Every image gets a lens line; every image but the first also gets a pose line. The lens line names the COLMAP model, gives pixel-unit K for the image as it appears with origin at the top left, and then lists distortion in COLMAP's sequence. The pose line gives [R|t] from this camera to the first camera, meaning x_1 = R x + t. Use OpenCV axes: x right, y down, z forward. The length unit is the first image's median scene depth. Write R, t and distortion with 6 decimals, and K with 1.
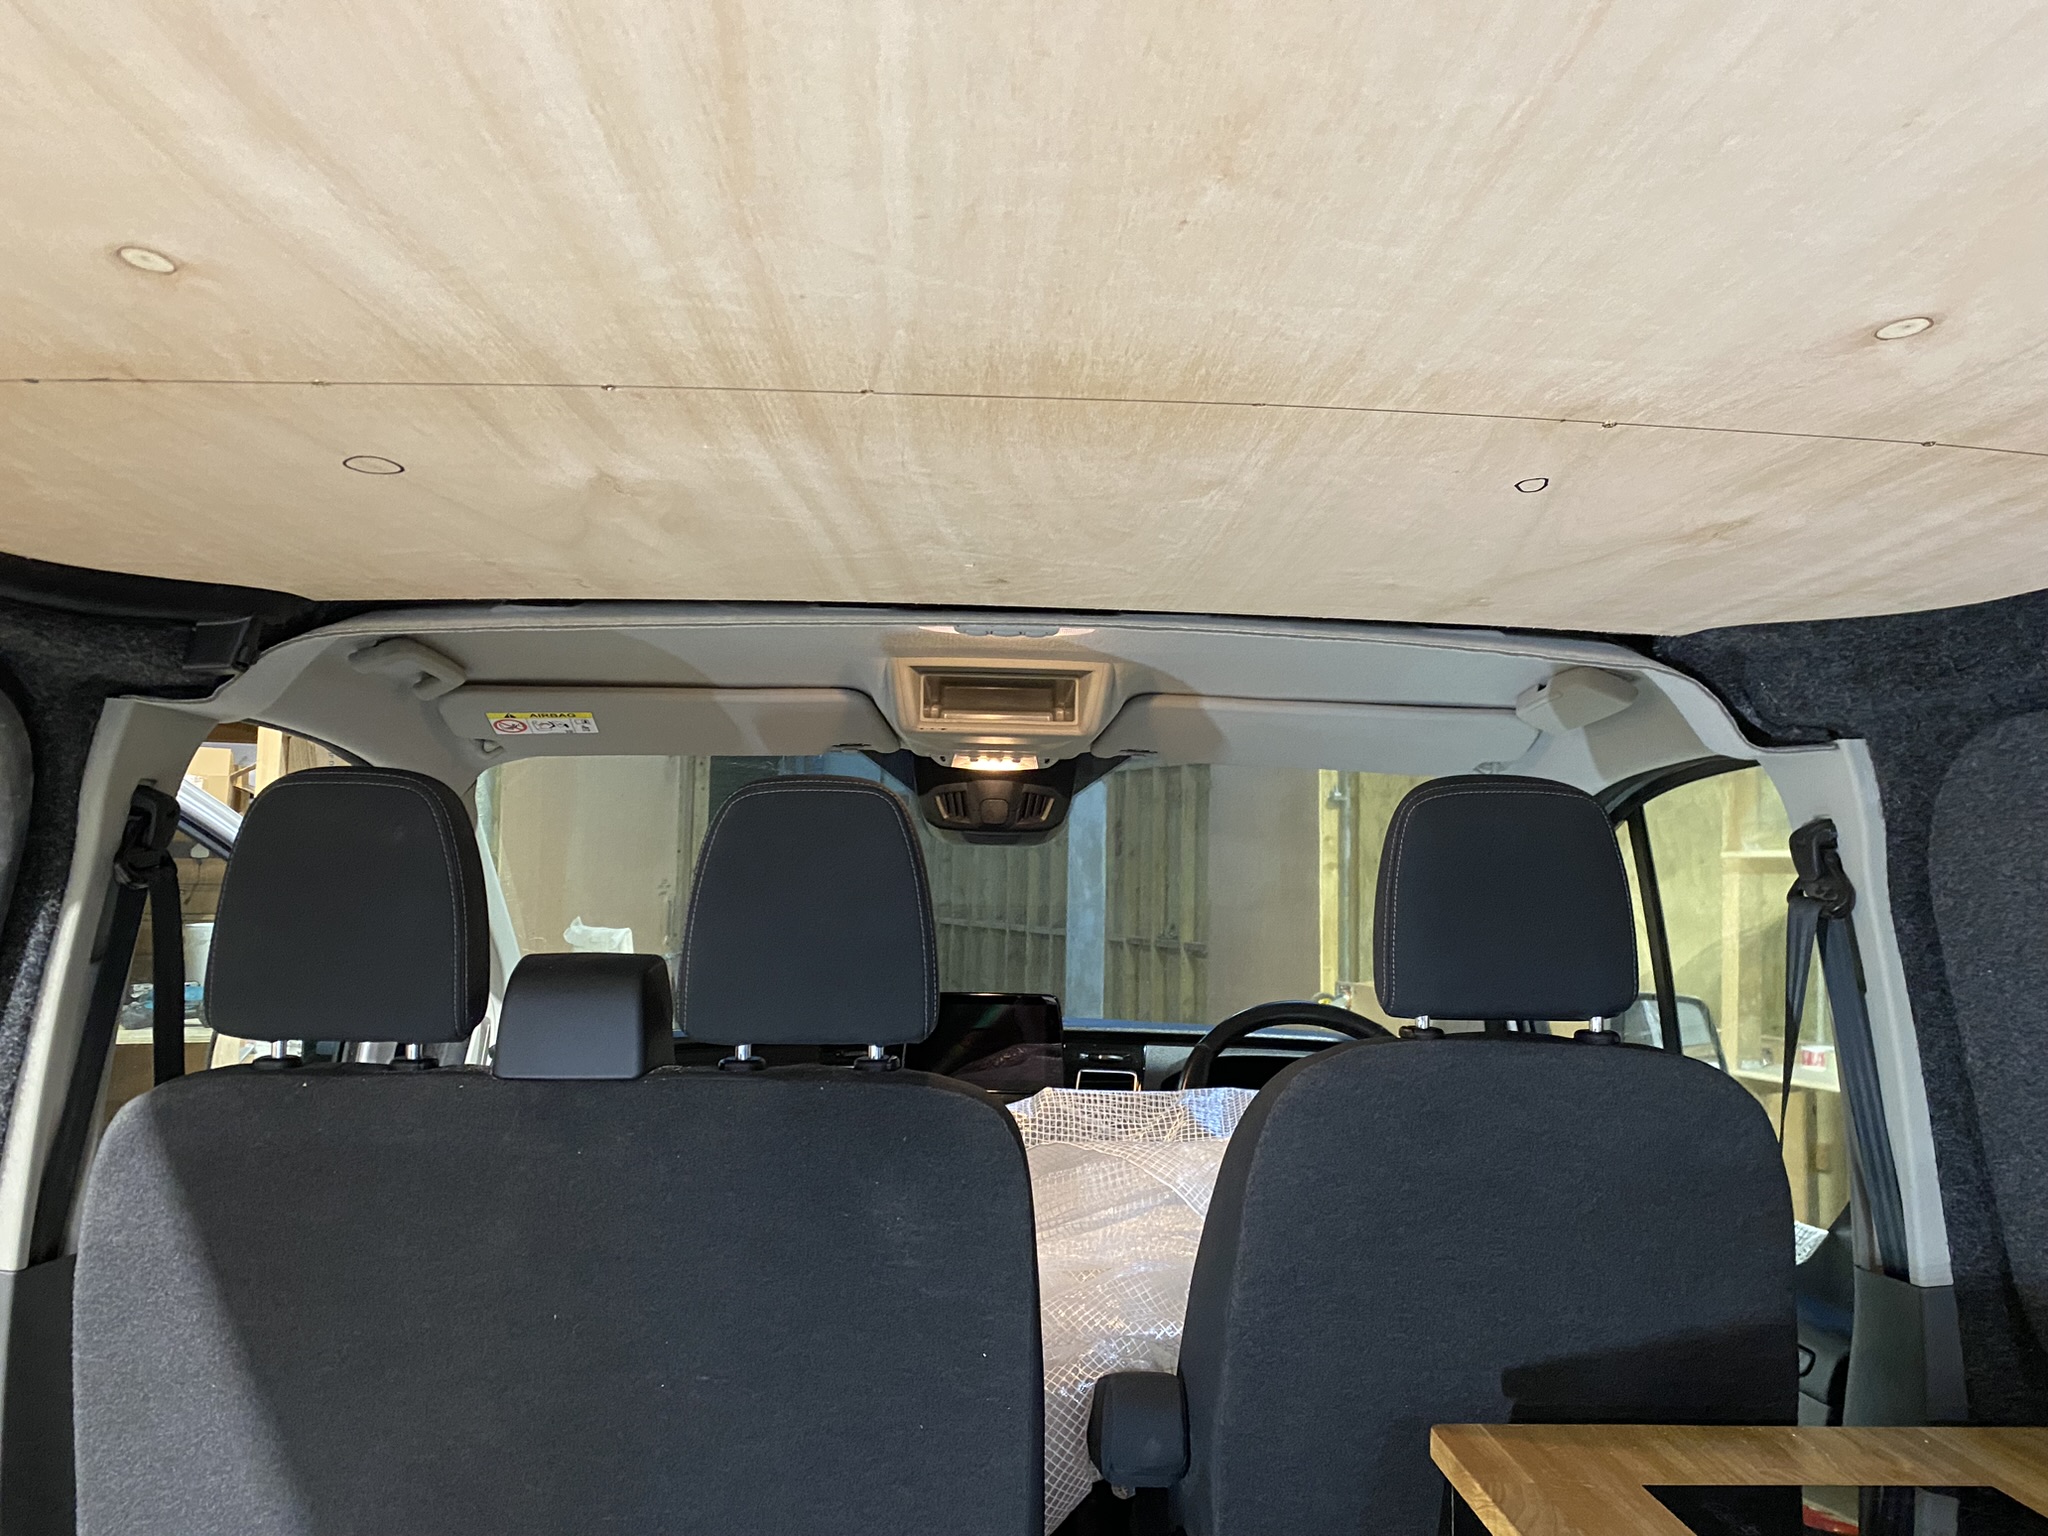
lens RADIAL K [[1539.8, 0, 1054.5], [0, 1539.8, 779.4], [0, 0, 1]] dist [0.044365, -0.053629]
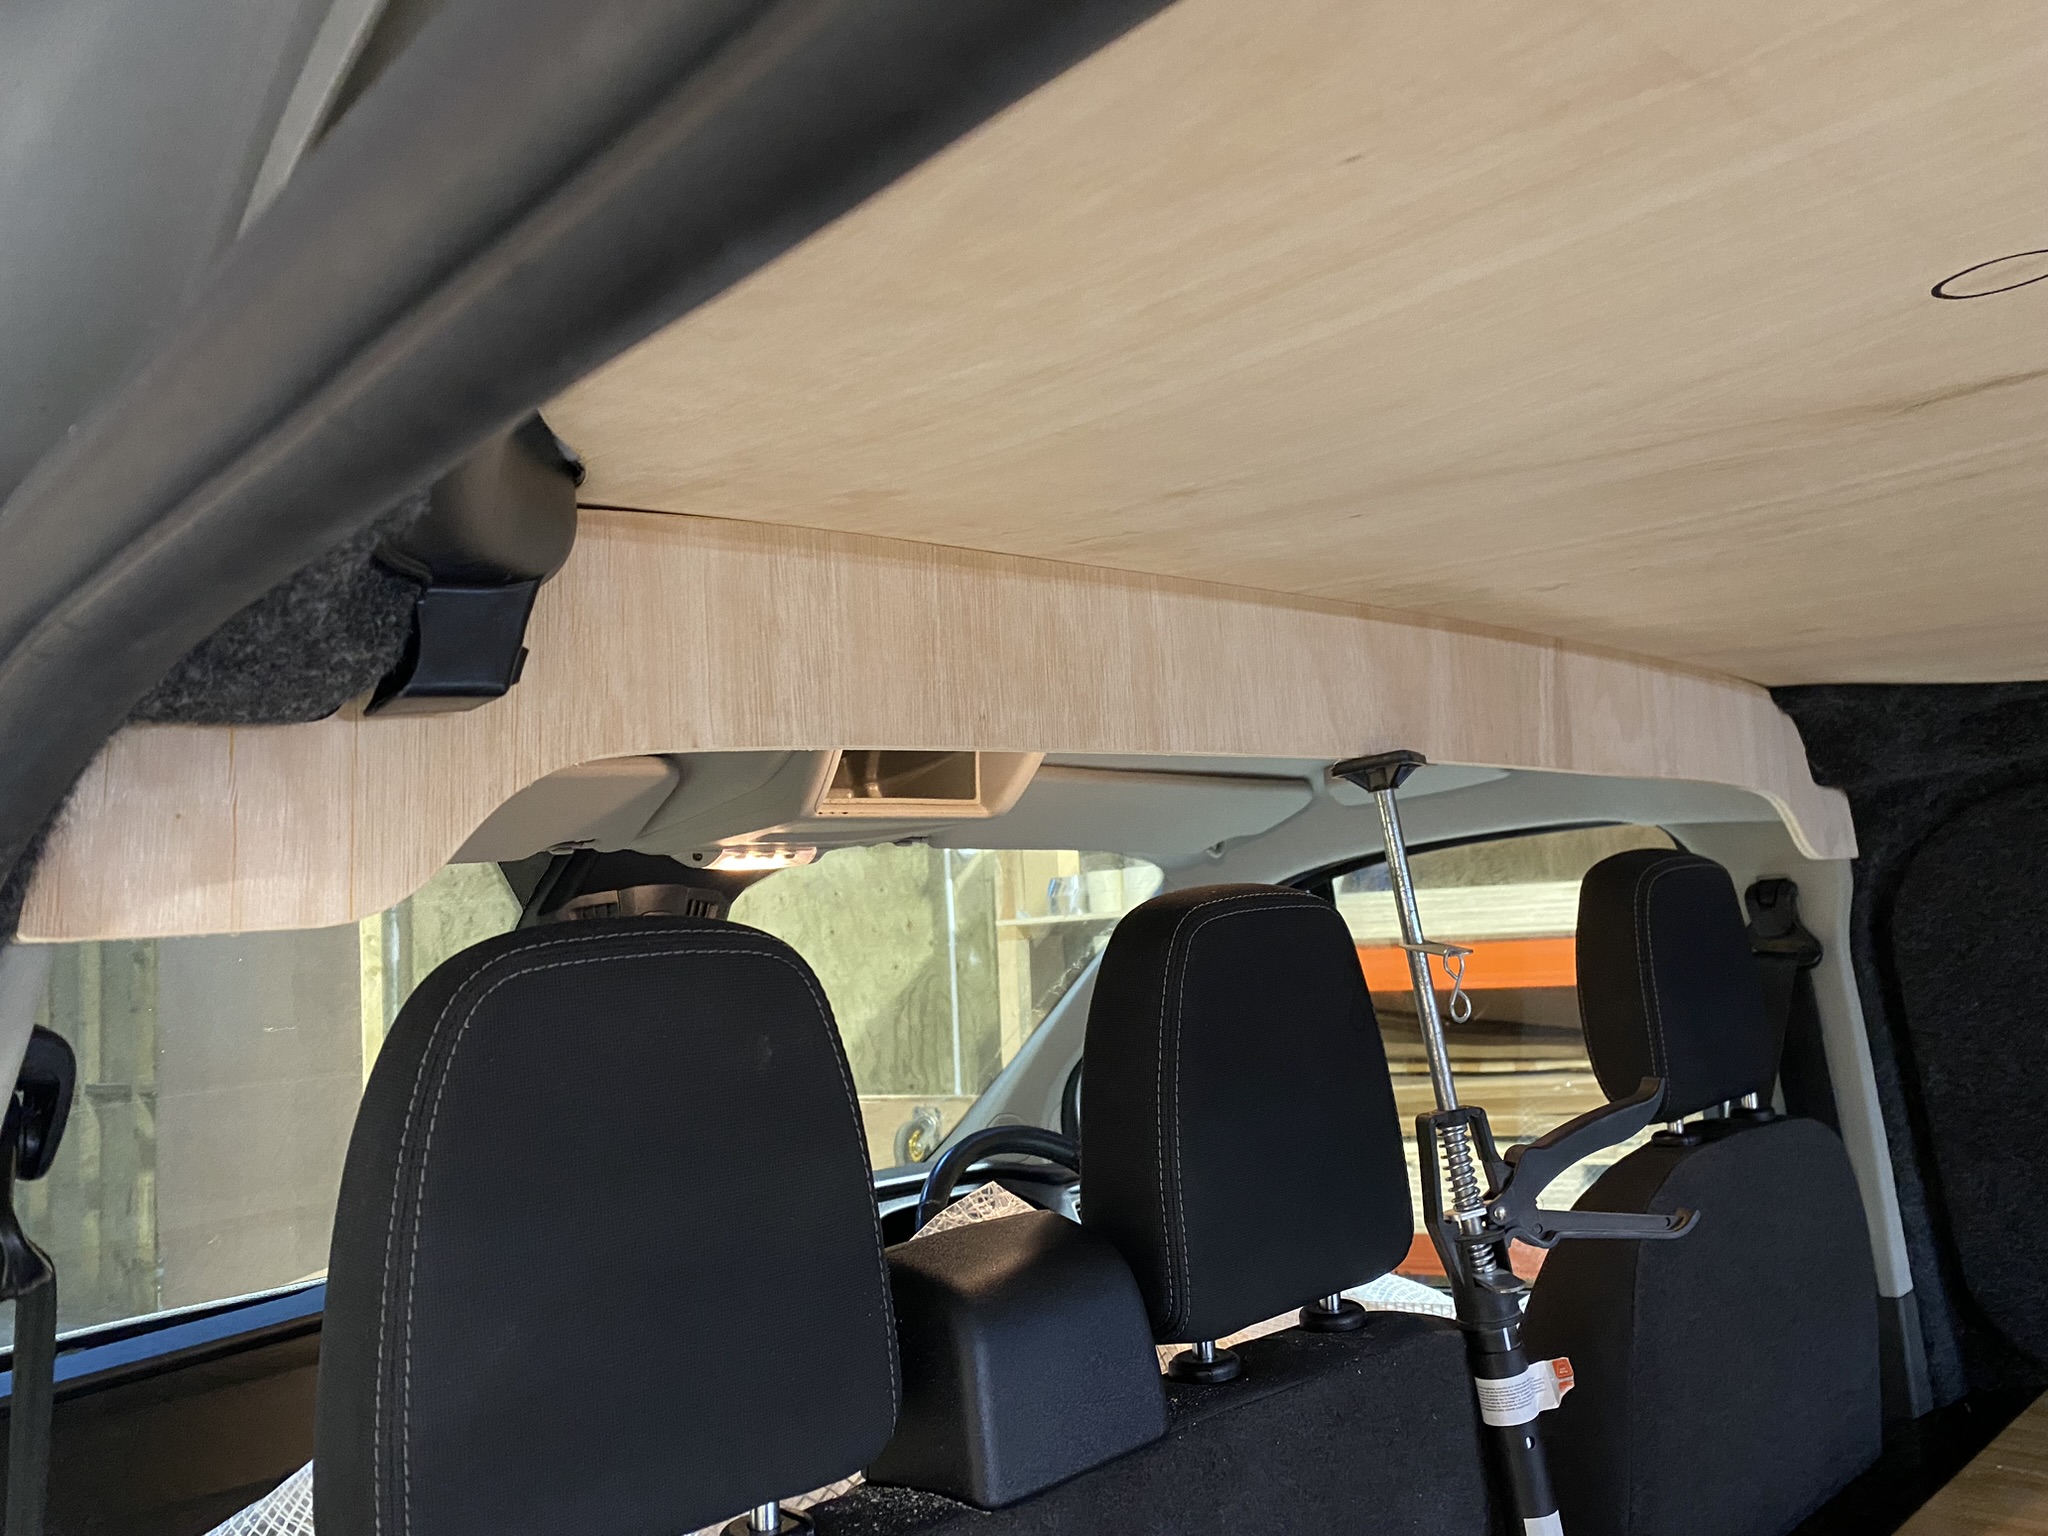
lens RADIAL K [[1539.8, 0, 1035.1], [0, 1539.8, 739.1], [0, 0, 1]] dist [0.044365, -0.053629]
pose [[0.749212, 0.010359, 0.662249, -0.633542], [0.040131, 0.997331, -0.061001, -0.027157], [-0.661113, 0.072279, 0.746796, 0.546251]]
